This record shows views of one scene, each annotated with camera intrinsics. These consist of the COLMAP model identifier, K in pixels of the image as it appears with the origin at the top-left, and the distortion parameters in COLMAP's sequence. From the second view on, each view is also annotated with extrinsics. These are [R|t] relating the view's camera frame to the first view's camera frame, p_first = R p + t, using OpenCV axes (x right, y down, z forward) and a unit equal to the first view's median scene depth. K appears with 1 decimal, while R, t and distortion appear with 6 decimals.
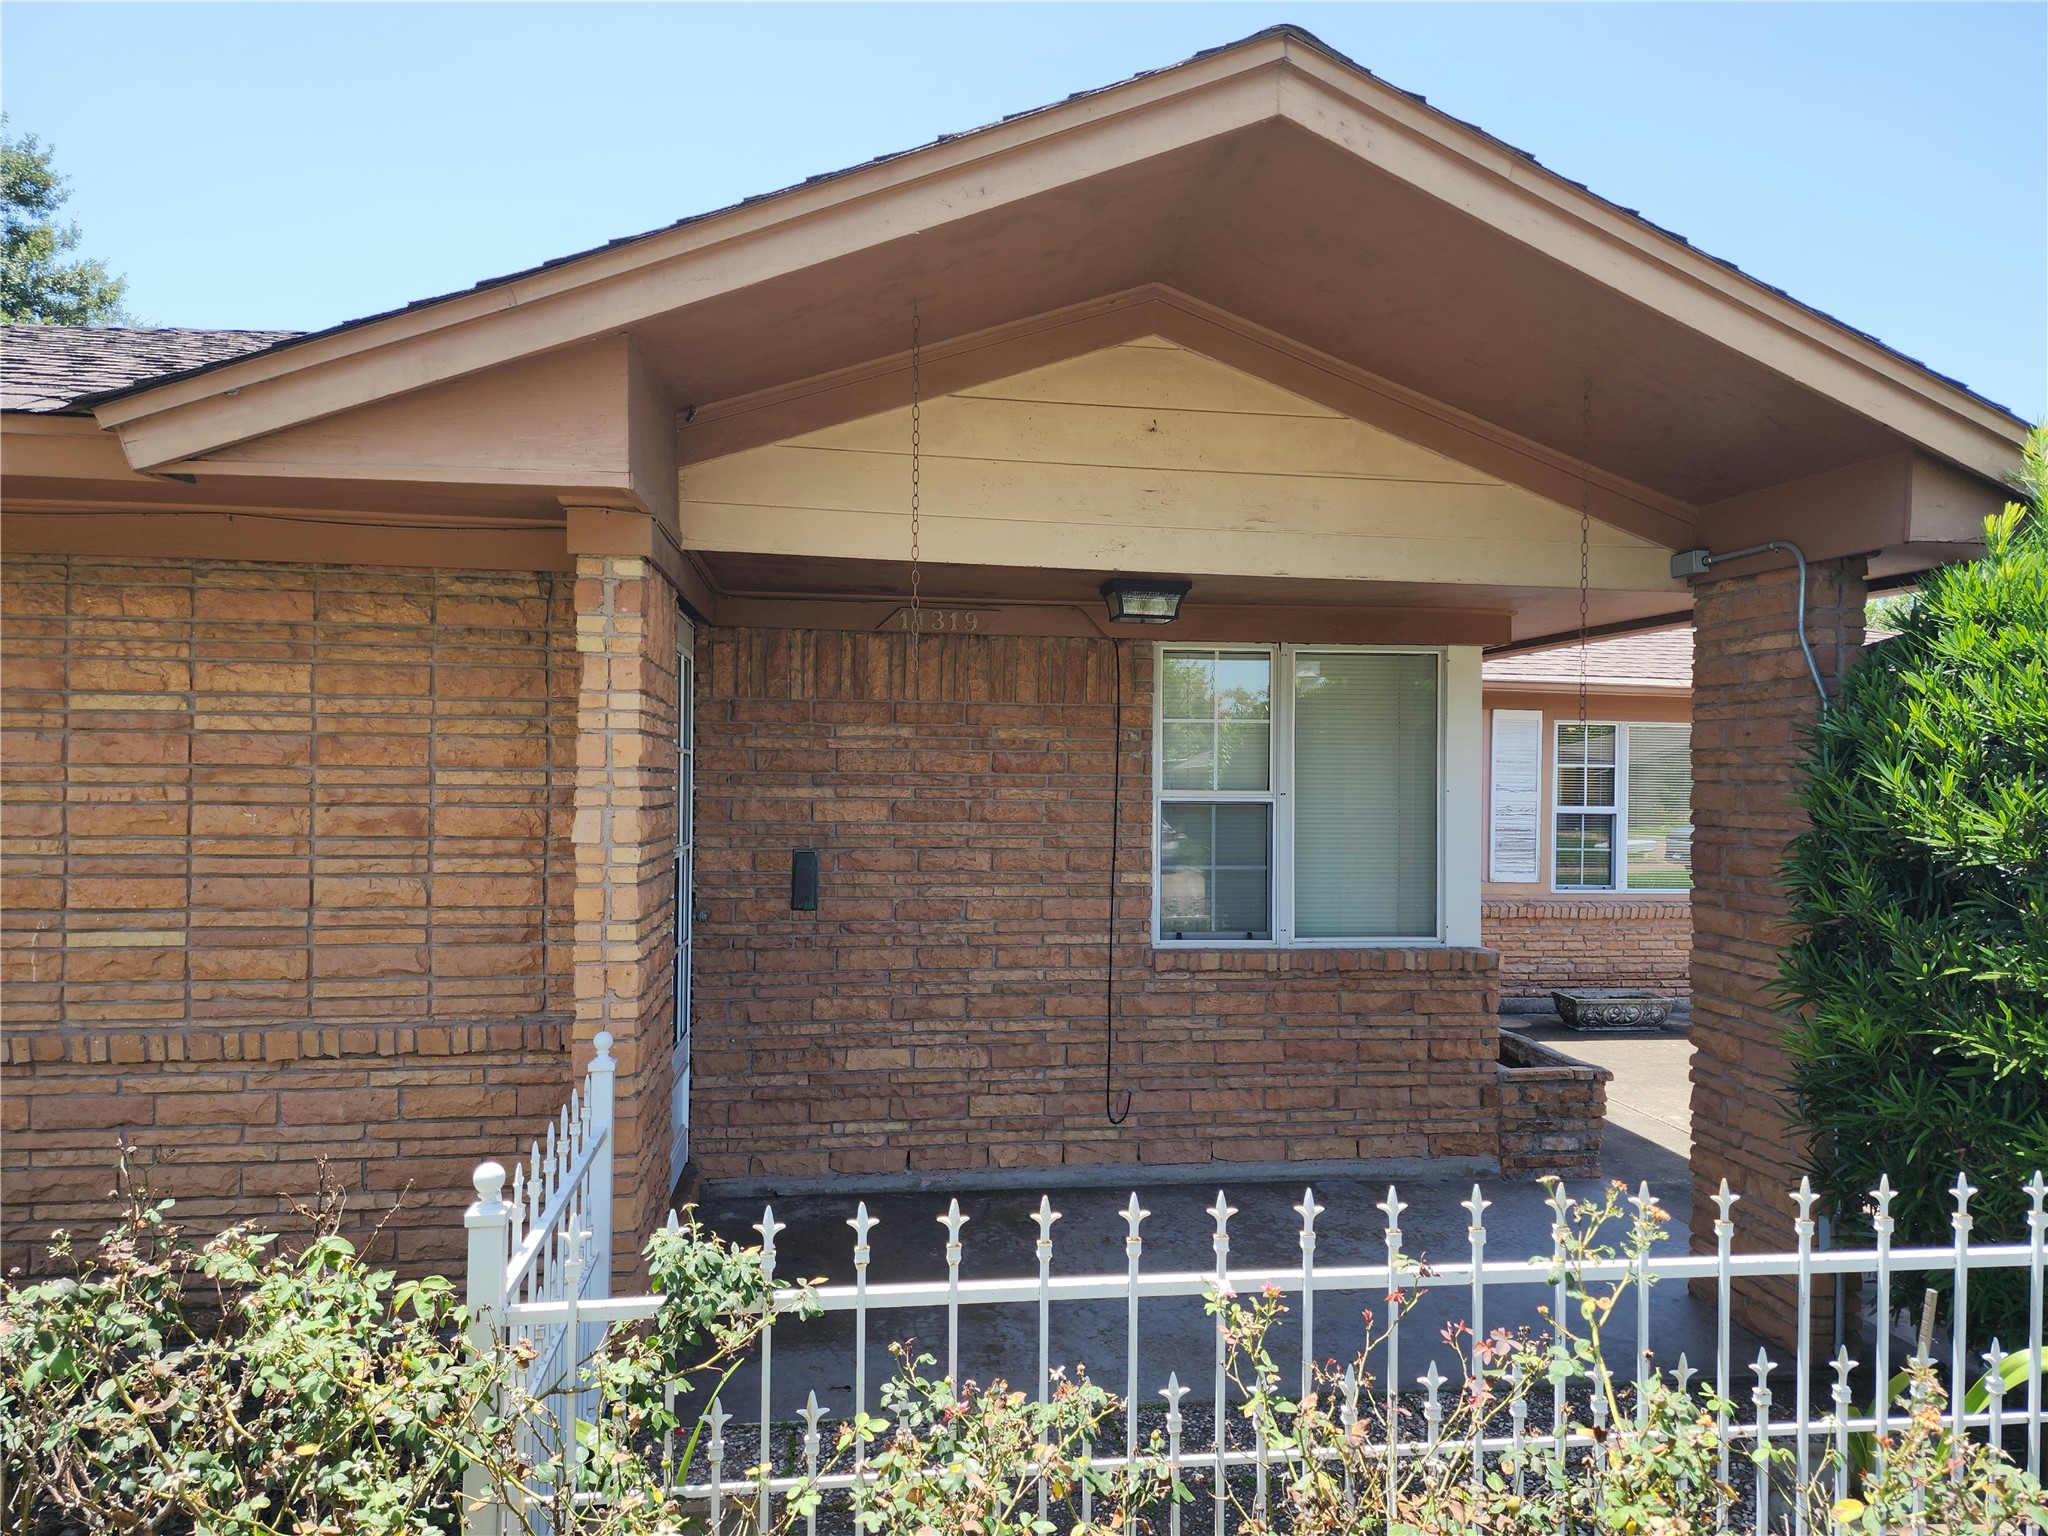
lens RADIAL K [[1372.6, 0, 1028.2], [0, 1372.6, 767.2], [0, 0, 1]] dist [-0.000246, -0.000036]
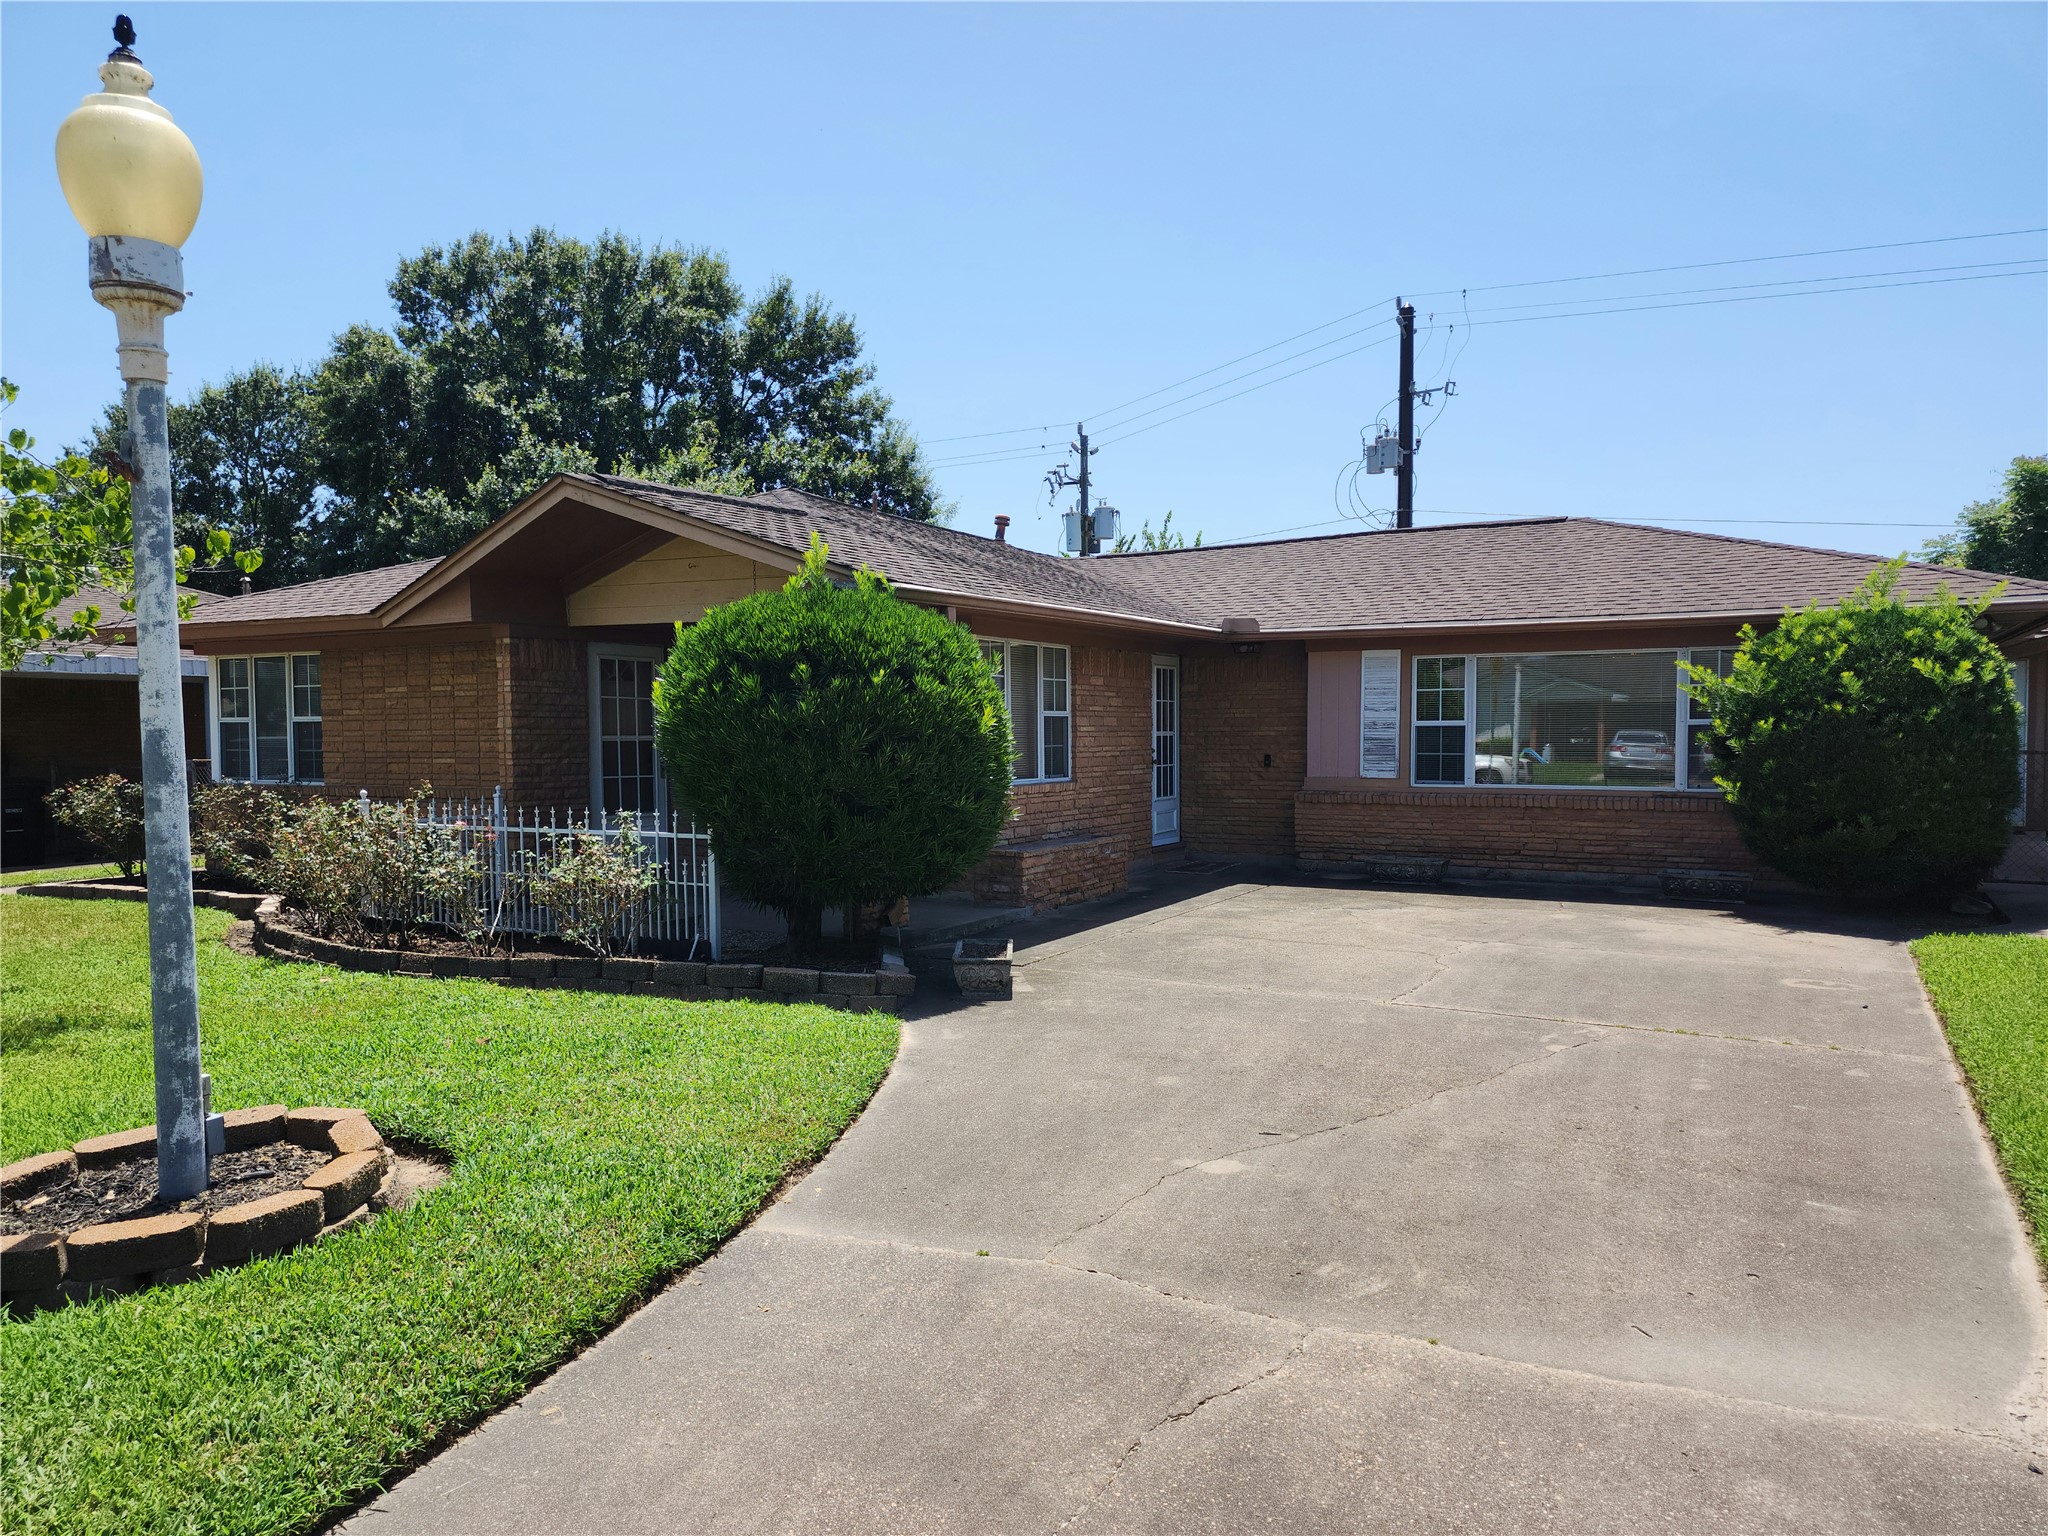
lens RADIAL K [[1377.3, 0, 1023.7], [0, 1377.3, 775.2], [0, 0, 1]] dist [0.074092, -0.065237]
pose [[0.794576, -0.000505, -0.607165, 0.902032], [0.021665, 0.999386, 0.027521, 0.035974], [0.606778, -0.035022, 0.794099, -0.291218]]
